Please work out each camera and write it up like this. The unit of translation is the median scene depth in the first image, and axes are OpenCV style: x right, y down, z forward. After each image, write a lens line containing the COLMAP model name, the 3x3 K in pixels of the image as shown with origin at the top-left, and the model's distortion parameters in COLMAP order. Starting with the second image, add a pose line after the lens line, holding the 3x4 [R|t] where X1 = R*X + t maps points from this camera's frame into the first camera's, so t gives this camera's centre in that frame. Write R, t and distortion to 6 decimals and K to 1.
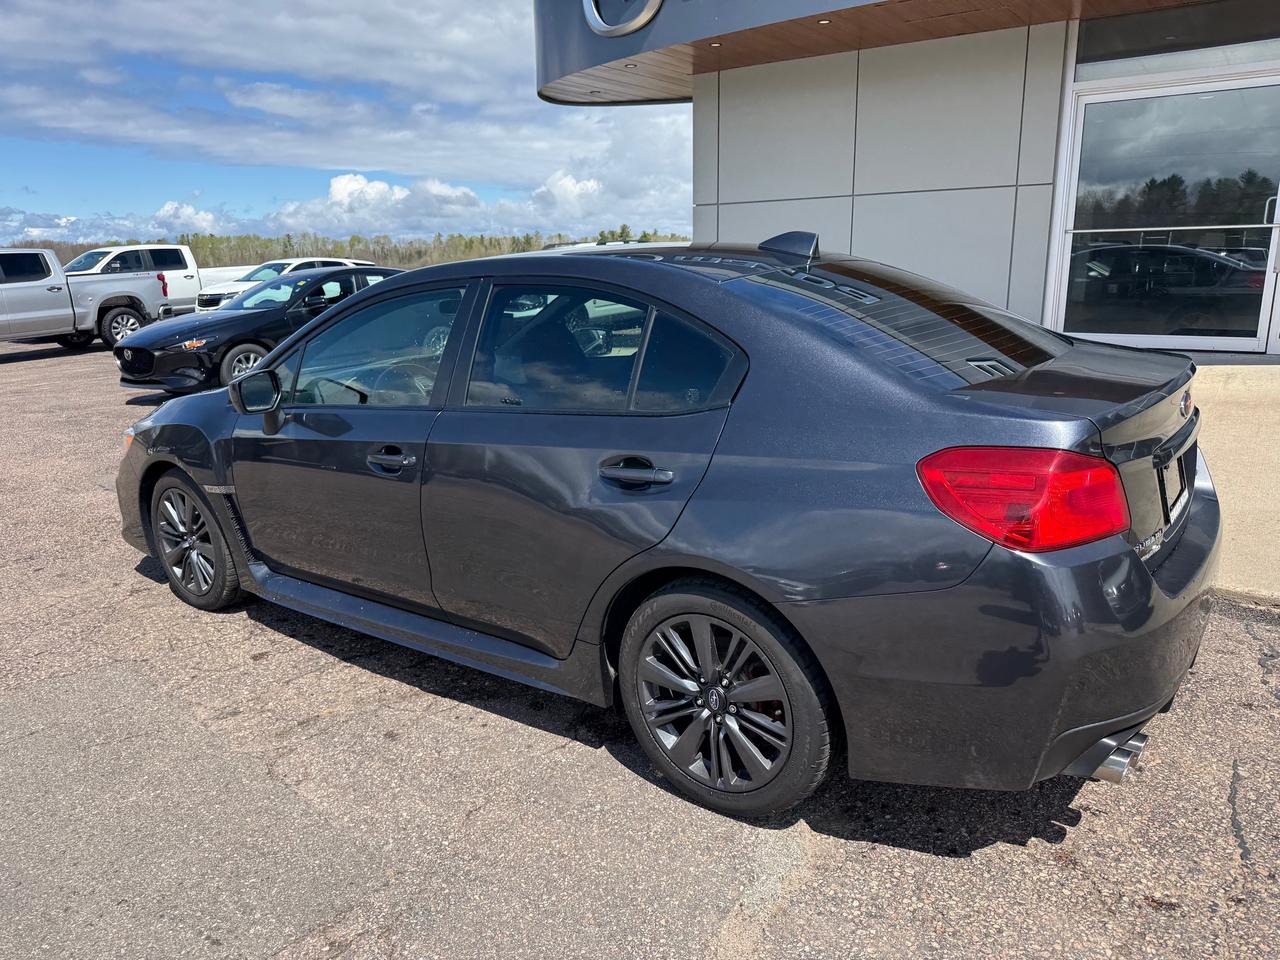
lens RADIAL K [[905.5, 0, 649.9], [0, 905.5, 490.4], [0, 0, 1]] dist [0.016837, -0.024953]
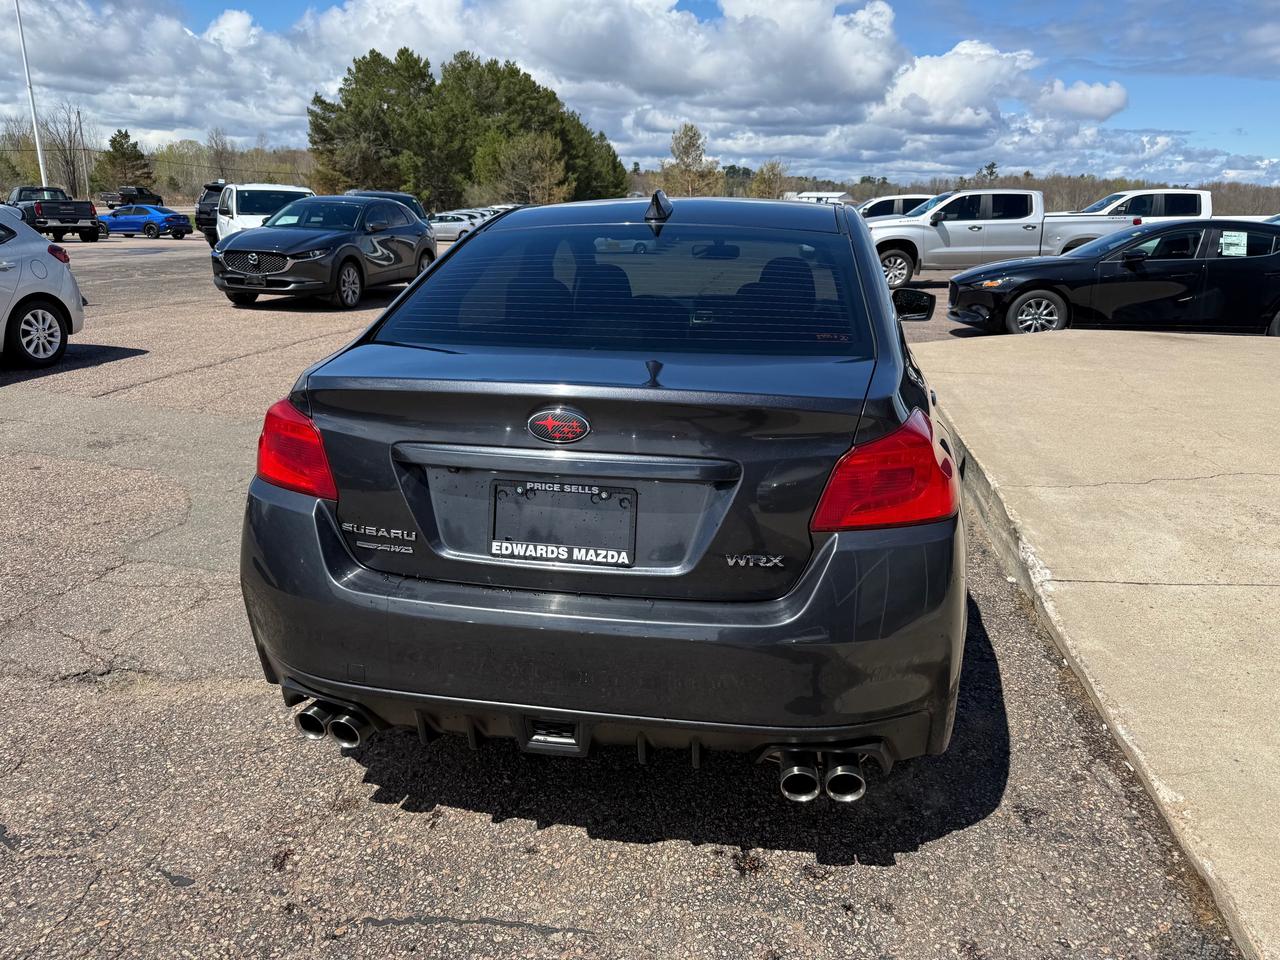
lens RADIAL K [[905.5, 0, 650.8], [0, 905.5, 476.8], [0, 0, 1]] dist [0.016837, -0.024953]
pose [[0.433235, 0.292097, -0.852635, 0.964080], [-0.253873, 0.947270, 0.195521, -0.168116], [0.864787, 0.131754, 0.484546, 0.520302]]
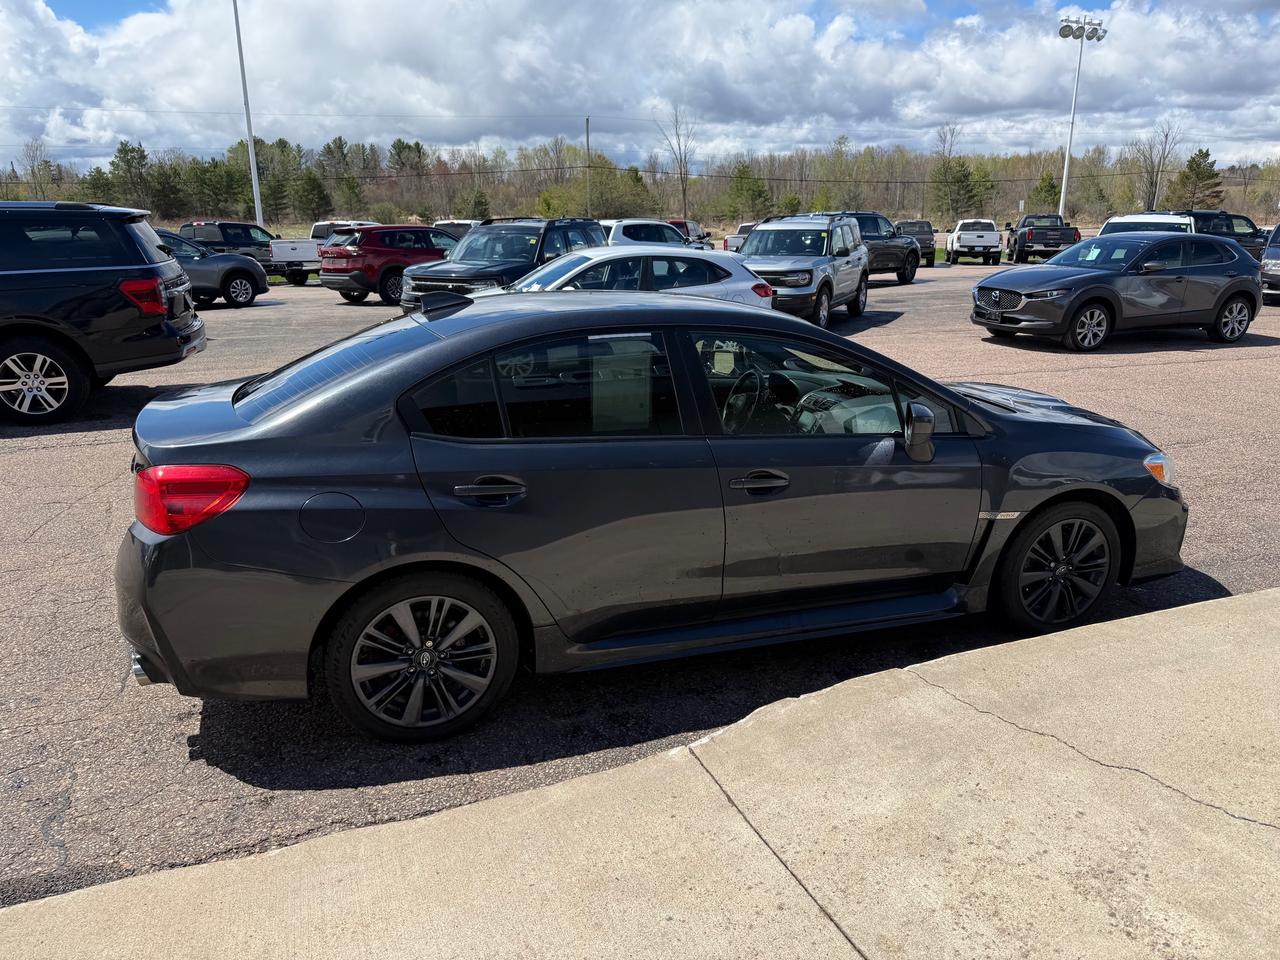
lens RADIAL K [[905.5, 0, 647.4], [0, 905.5, 489.1], [0, 0, 1]] dist [0.016837, -0.024953]
pose [[-0.571251, 0.266440, -0.776326, 0.964387], [-0.184616, 0.879897, 0.437834, -0.599067], [0.799743, 0.393436, -0.453453, 1.755152]]
